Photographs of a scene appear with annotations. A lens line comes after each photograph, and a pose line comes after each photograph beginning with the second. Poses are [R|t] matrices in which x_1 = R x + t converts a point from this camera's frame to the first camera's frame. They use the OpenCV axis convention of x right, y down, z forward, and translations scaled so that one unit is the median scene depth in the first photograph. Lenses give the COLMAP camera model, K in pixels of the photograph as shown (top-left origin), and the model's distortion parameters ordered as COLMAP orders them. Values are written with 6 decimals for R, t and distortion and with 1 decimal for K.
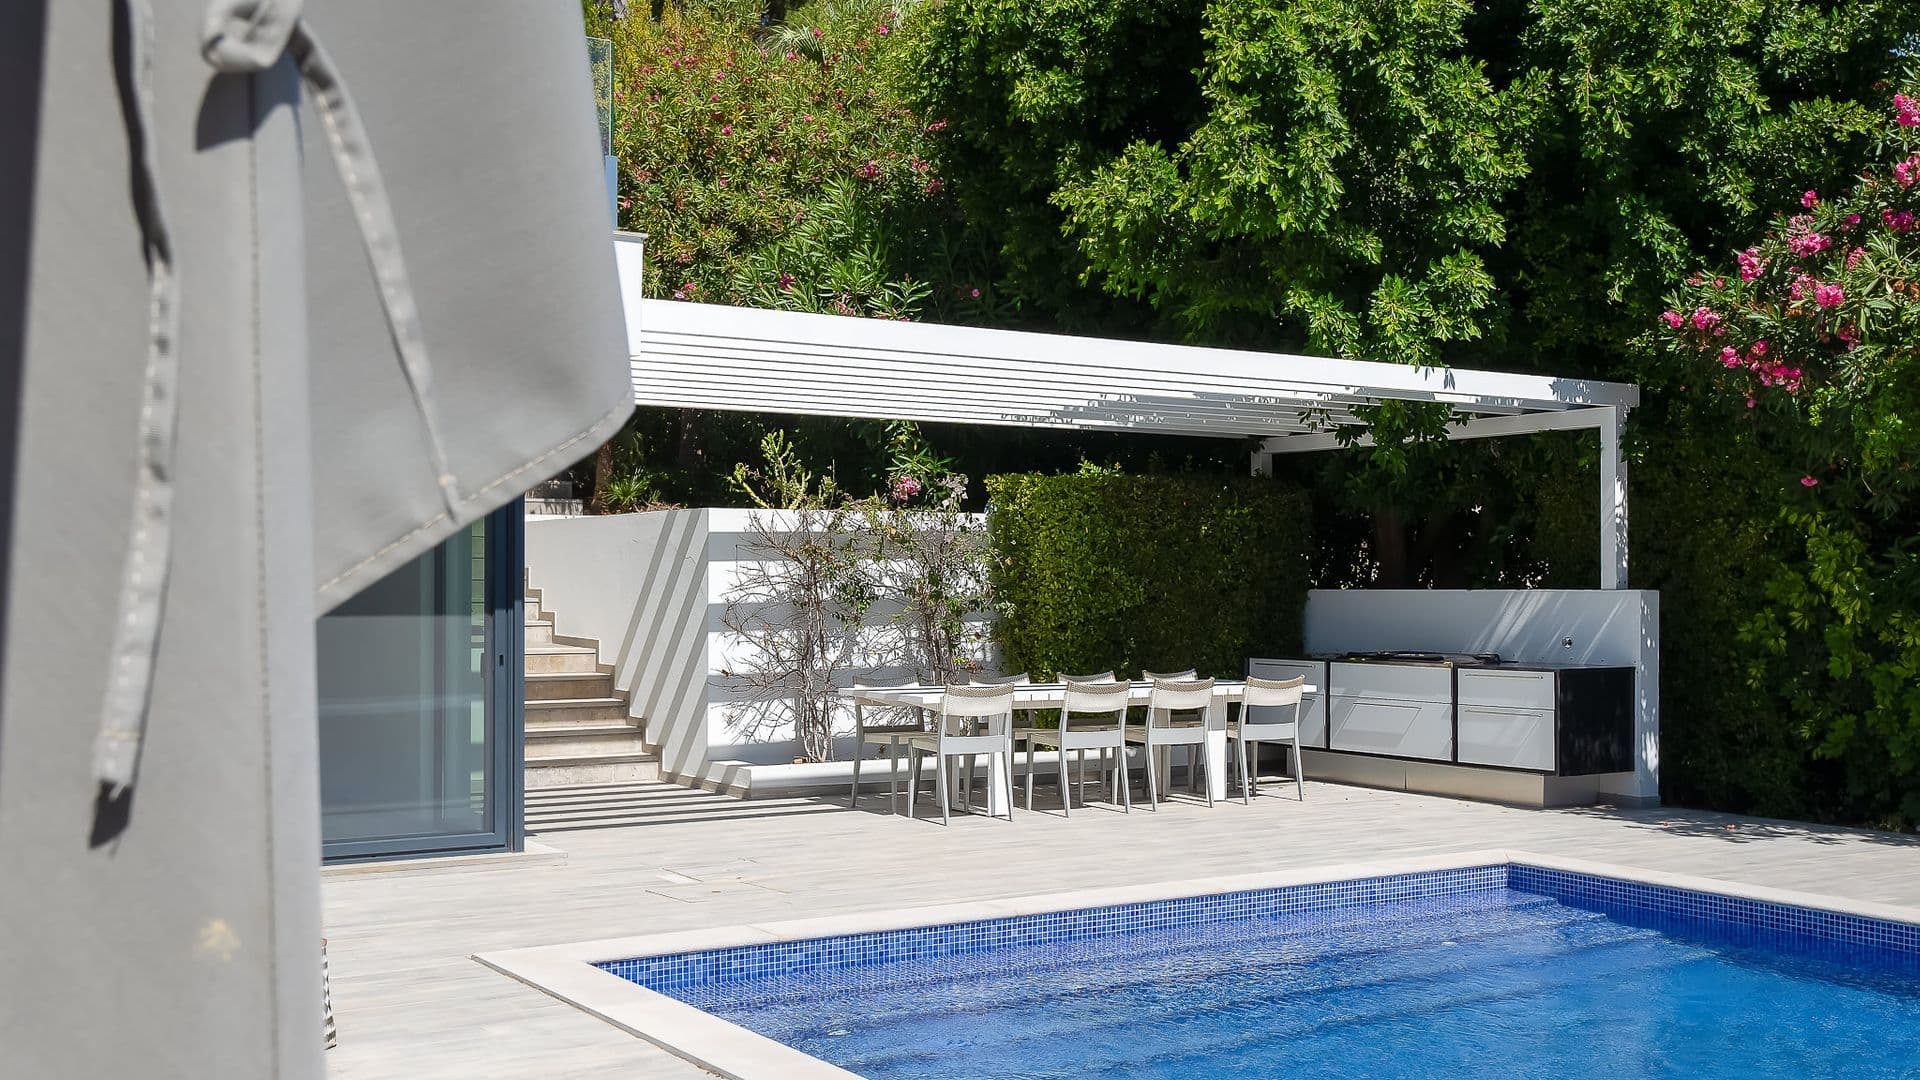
lens RADIAL K [[1984.0, 0, 958.8], [0, 1984.0, 549.0], [0, 0, 1]] dist [-0.088527, 0.000000]
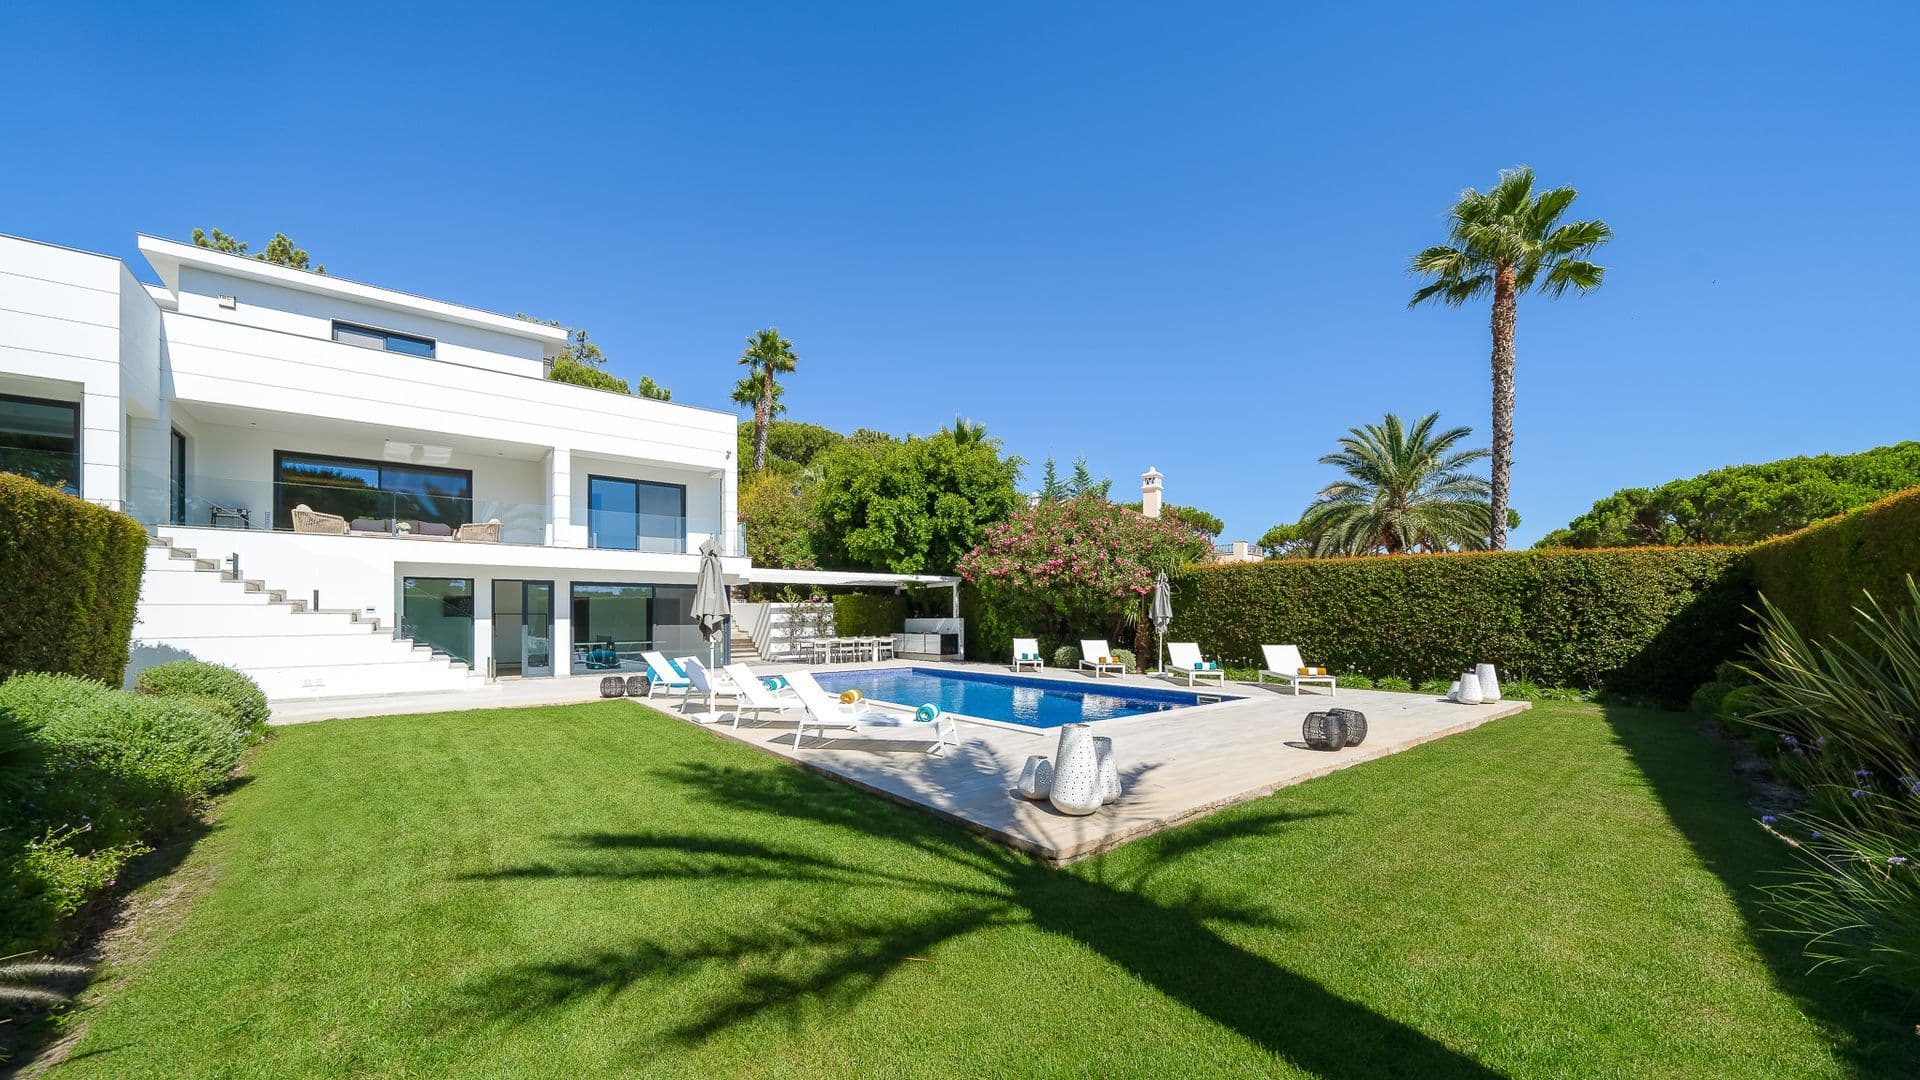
lens RADIAL K [[686.2, 0, 976.9], [0, 686.2, 610.6], [0, 0, 1]] dist [-0.010669, -0.000062]
pose [[0.992685, -0.007673, 0.120489, 0.169393], [0.006768, 0.999946, 0.007912, -0.012119], [-0.120543, -0.007039, 0.992683, -0.714963]]
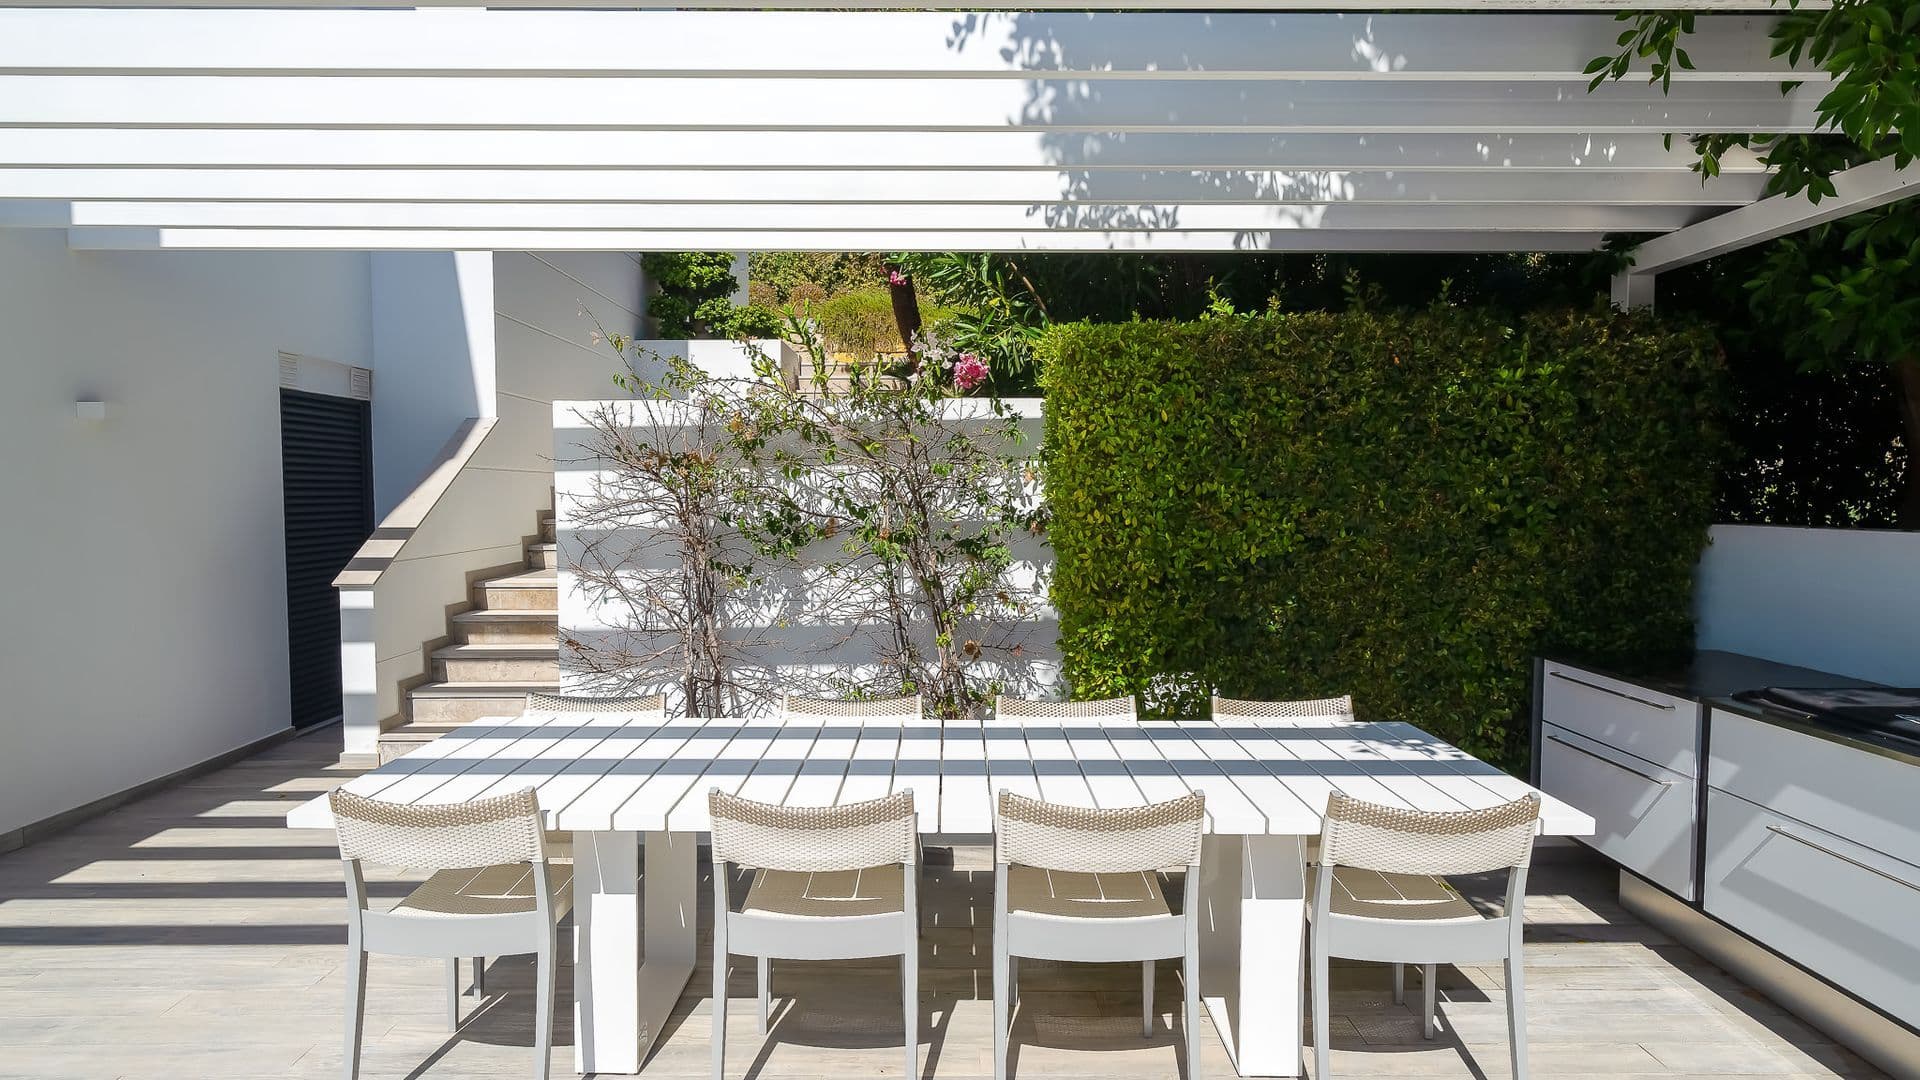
lens RADIAL K [[1043.0, 0, 953.9], [0, 1043.0, 537.8], [0, 0, 1]] dist [-0.003057, 0.000427]
pose [[0.837999, 0.022606, -0.545203, 0.180252], [0.010704, 0.998268, 0.057844, 0.007155], [0.545567, -0.054309, 0.836306, 0.758849]]
